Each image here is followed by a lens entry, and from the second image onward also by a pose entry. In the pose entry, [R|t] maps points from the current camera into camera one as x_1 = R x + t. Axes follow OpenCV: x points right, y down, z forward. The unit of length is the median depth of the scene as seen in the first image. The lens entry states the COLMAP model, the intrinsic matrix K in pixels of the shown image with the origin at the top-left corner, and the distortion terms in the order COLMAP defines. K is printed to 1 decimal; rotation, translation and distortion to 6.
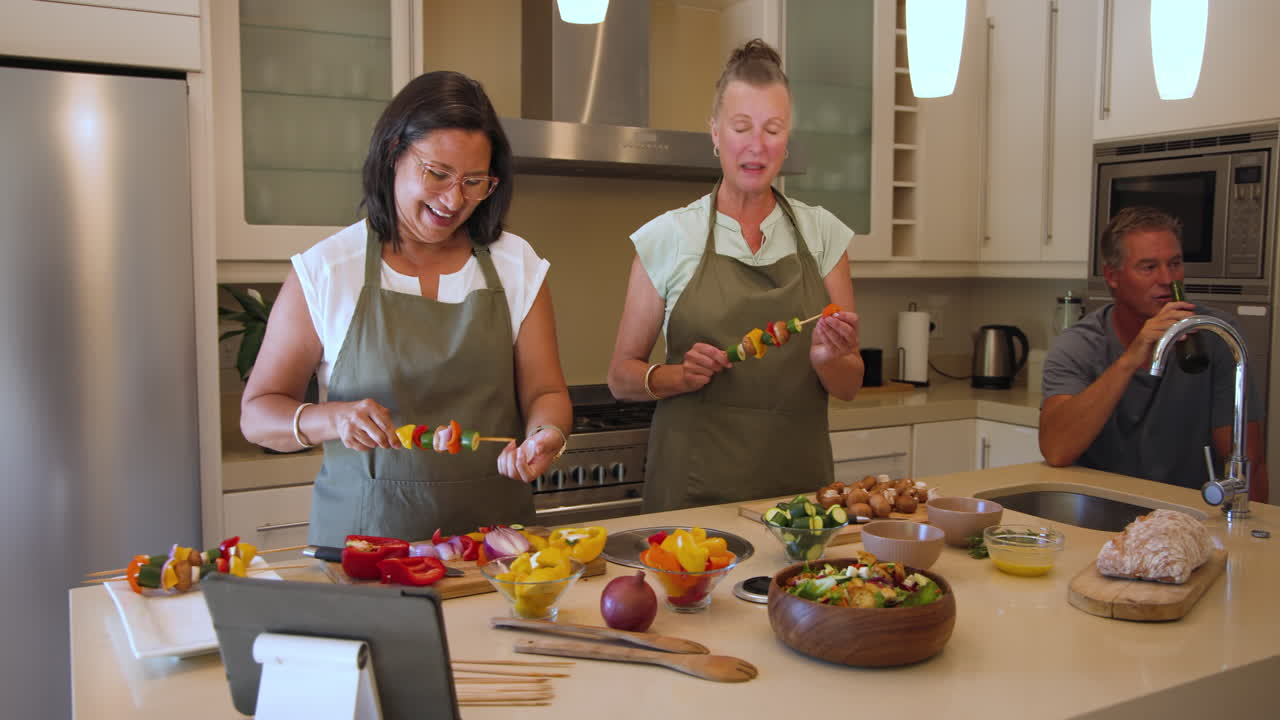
lens RADIAL K [[1196.8, 0, 640.0], [0, 1196.8, 360.0], [0, 0, 1]] dist [-0.112854, 0.228752]
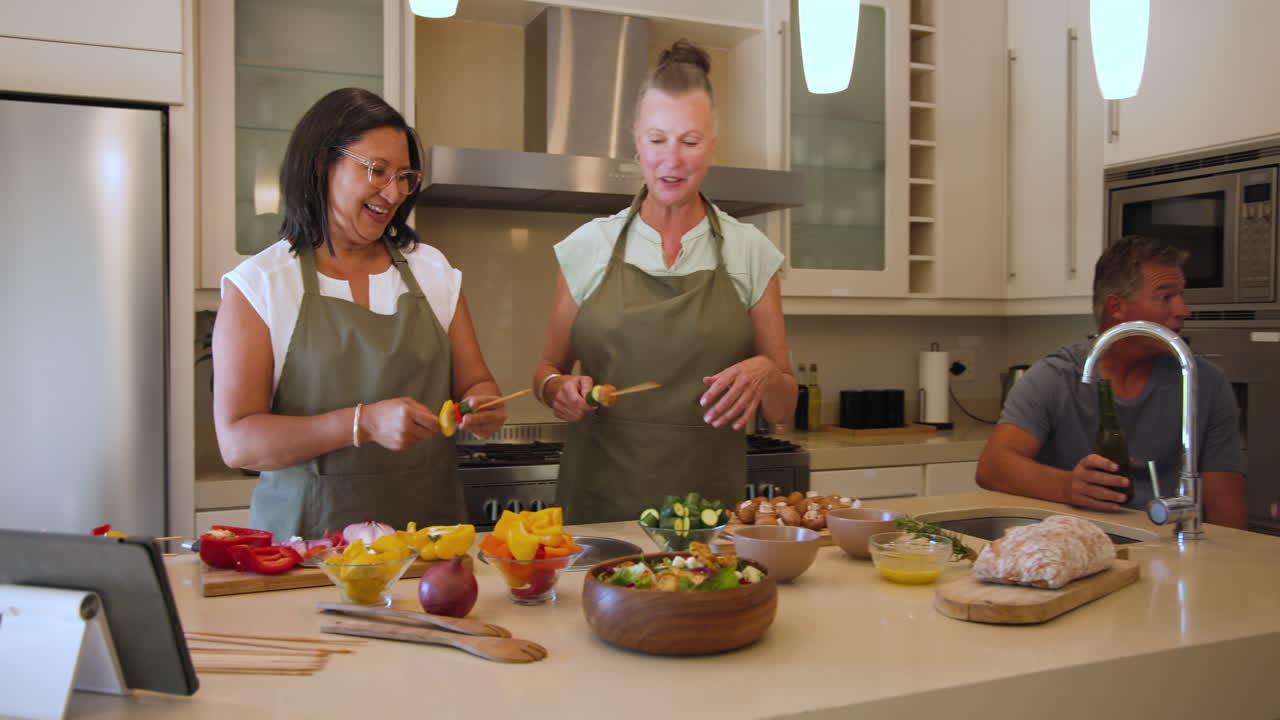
lens RADIAL K [[1196.8, 0, 640.0], [0, 1196.8, 360.0], [0, 0, 1]] dist [-0.112854, 0.228752]
pose [[0.993889, 0.000149, -0.110386, 0.182869], [-0.007270, 0.997917, -0.064107, 0.056436], [0.110146, 0.064518, 0.991819, 0.028519]]
